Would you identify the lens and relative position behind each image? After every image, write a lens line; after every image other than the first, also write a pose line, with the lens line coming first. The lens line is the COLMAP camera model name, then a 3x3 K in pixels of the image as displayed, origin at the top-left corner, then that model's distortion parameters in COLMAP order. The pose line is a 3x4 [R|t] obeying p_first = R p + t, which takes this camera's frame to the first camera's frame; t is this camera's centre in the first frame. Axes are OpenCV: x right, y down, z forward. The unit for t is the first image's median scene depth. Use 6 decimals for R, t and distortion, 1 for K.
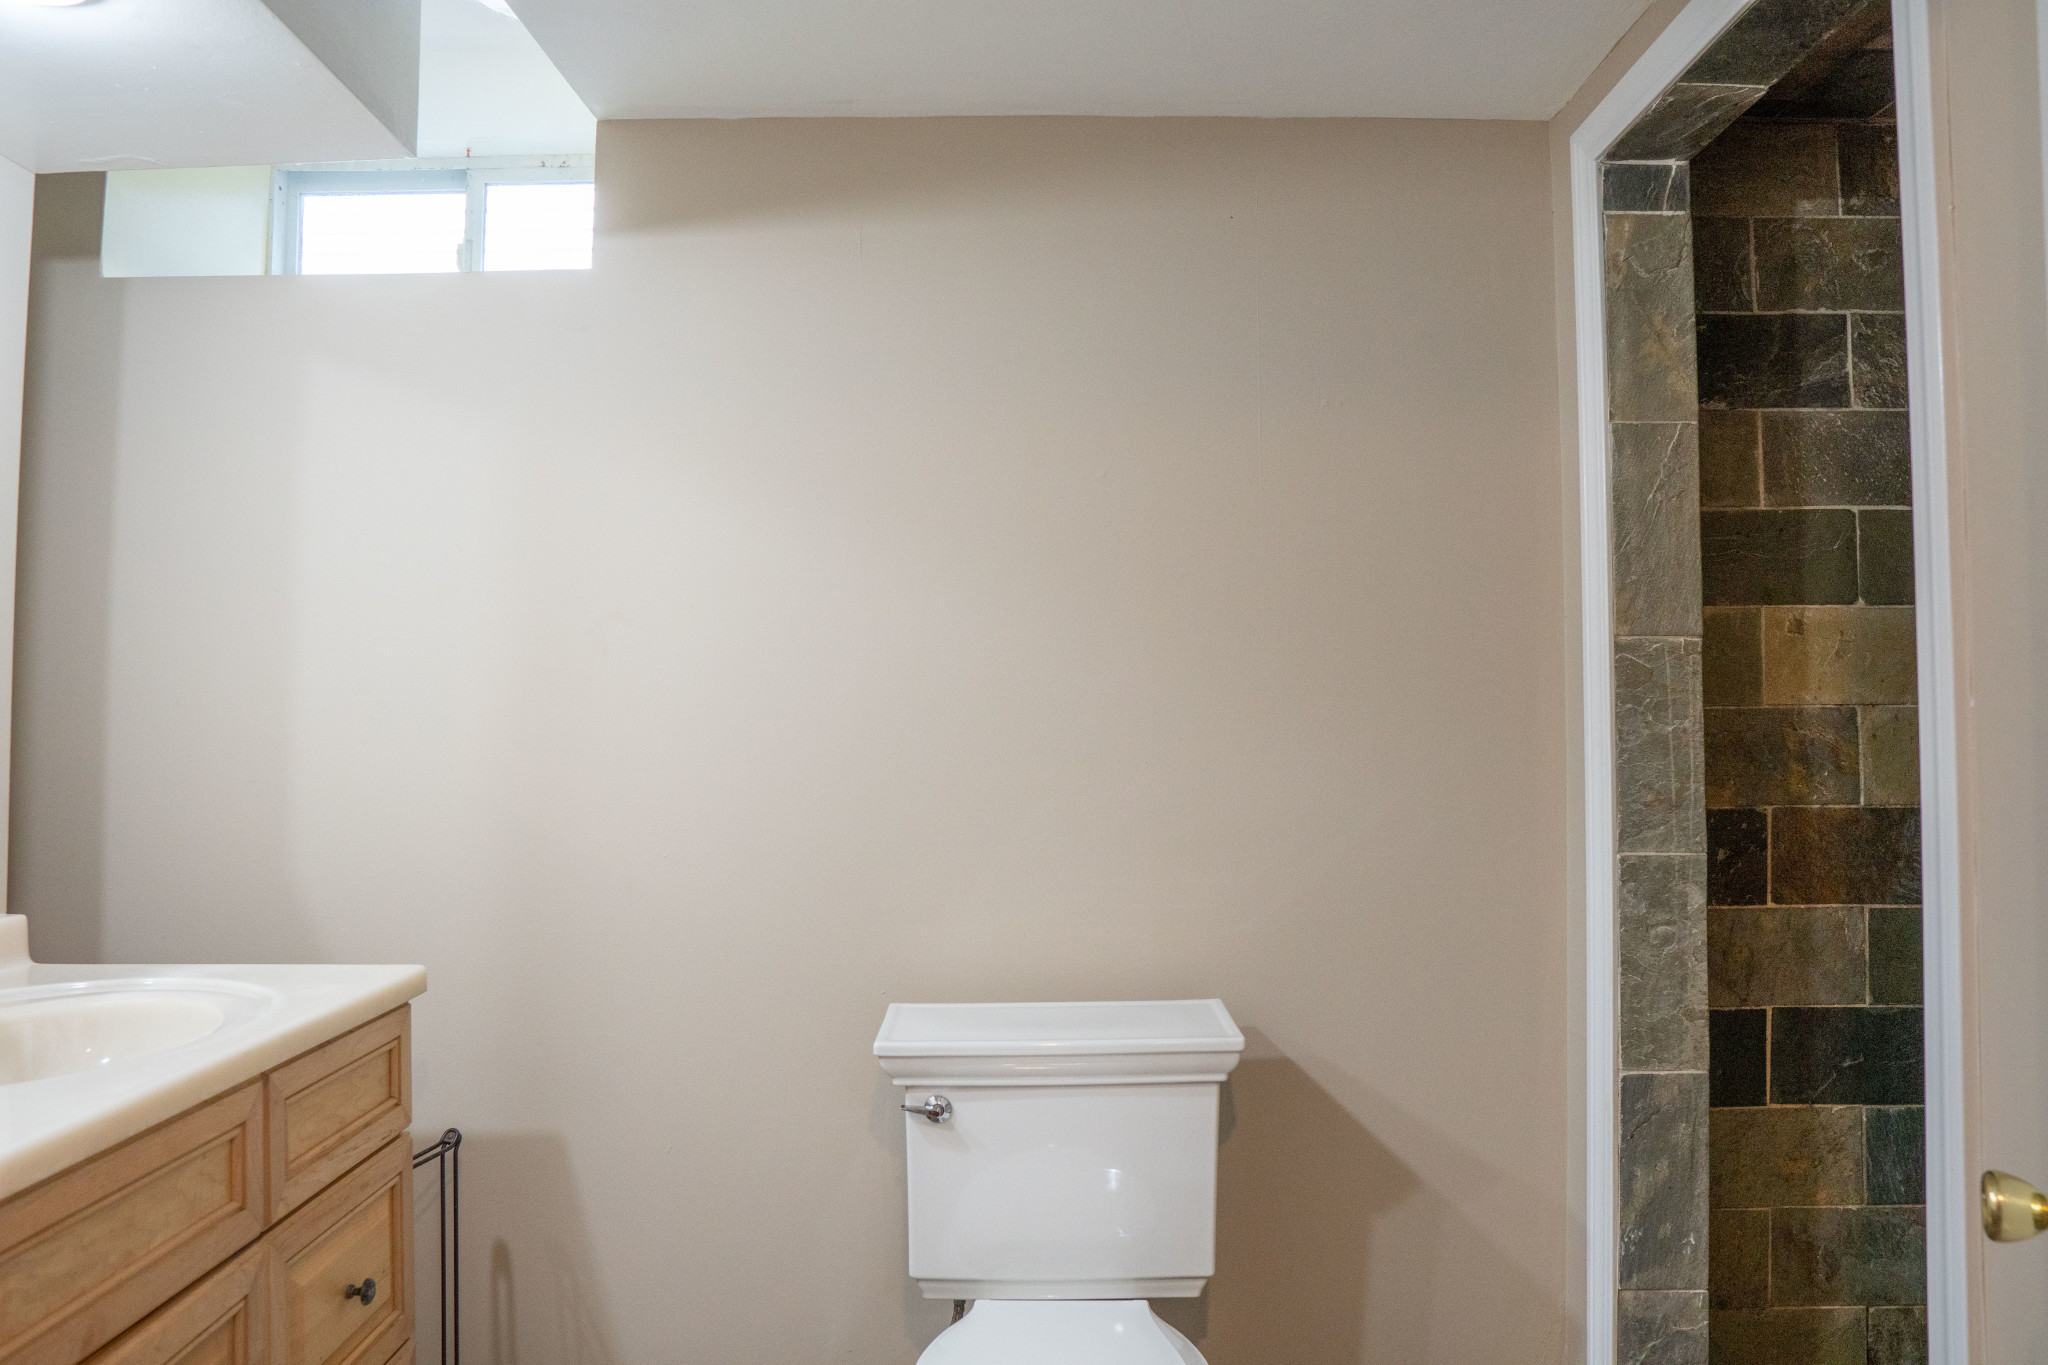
lens RADIAL K [[1448.6, 0, 997.9], [0, 1448.6, 678.6], [0, 0, 1]] dist [-0.127015, 0.074175]
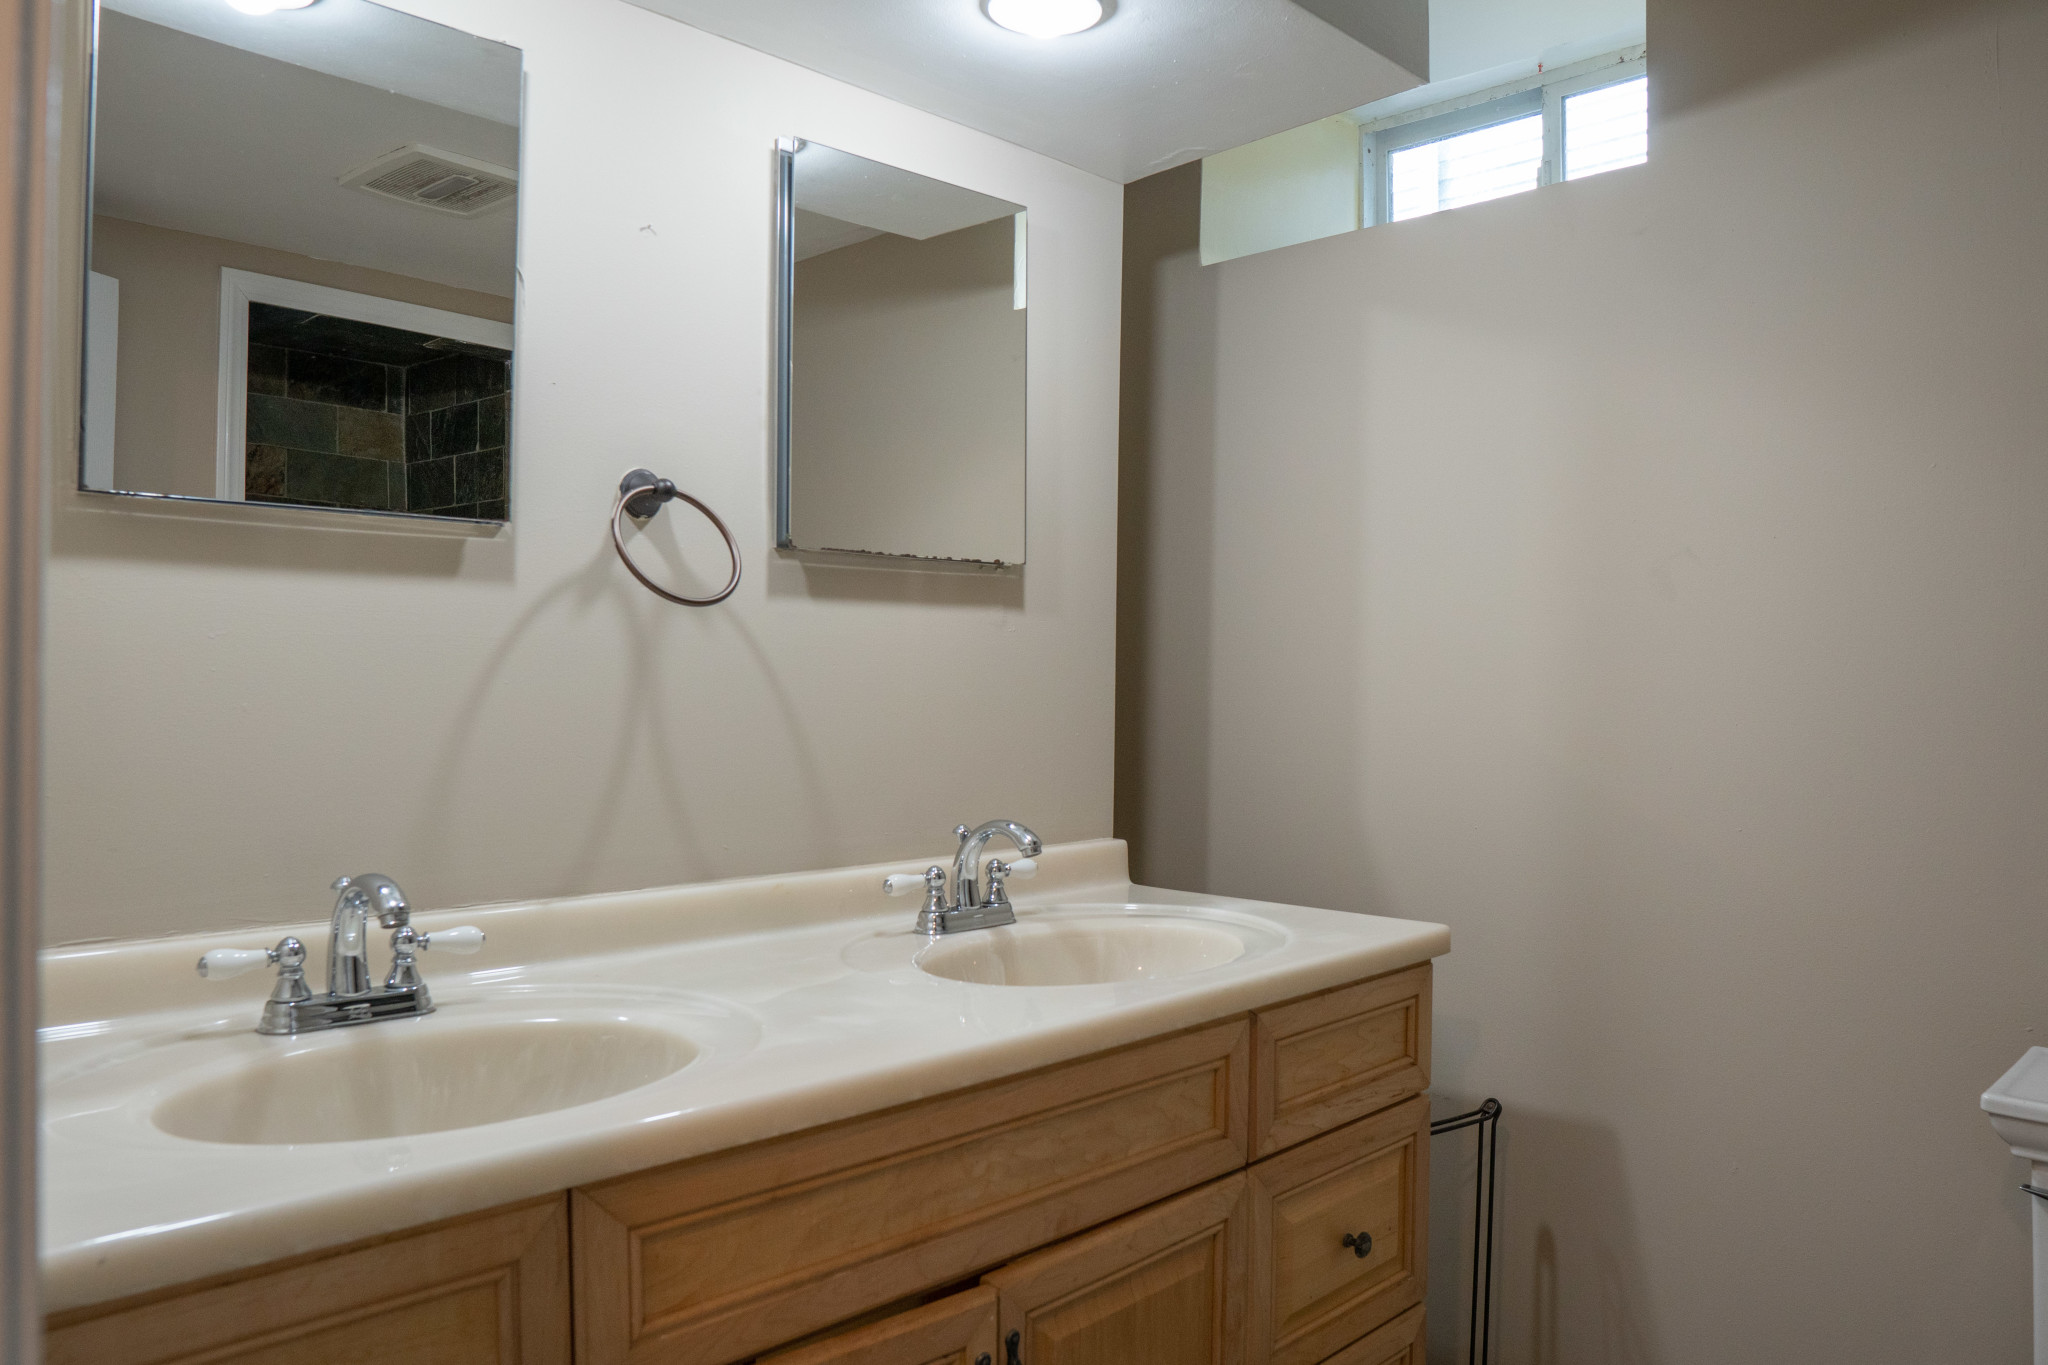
lens RADIAL K [[1448.6, 0, 997.9], [0, 1448.6, 678.6], [0, 0, 1]] dist [-0.127015, 0.074175]
pose [[0.679086, 0.010725, -0.733980, 0.105548], [0.013245, 0.999551, 0.026860, 0.005842], [0.733939, -0.027962, 0.678639, 0.135802]]
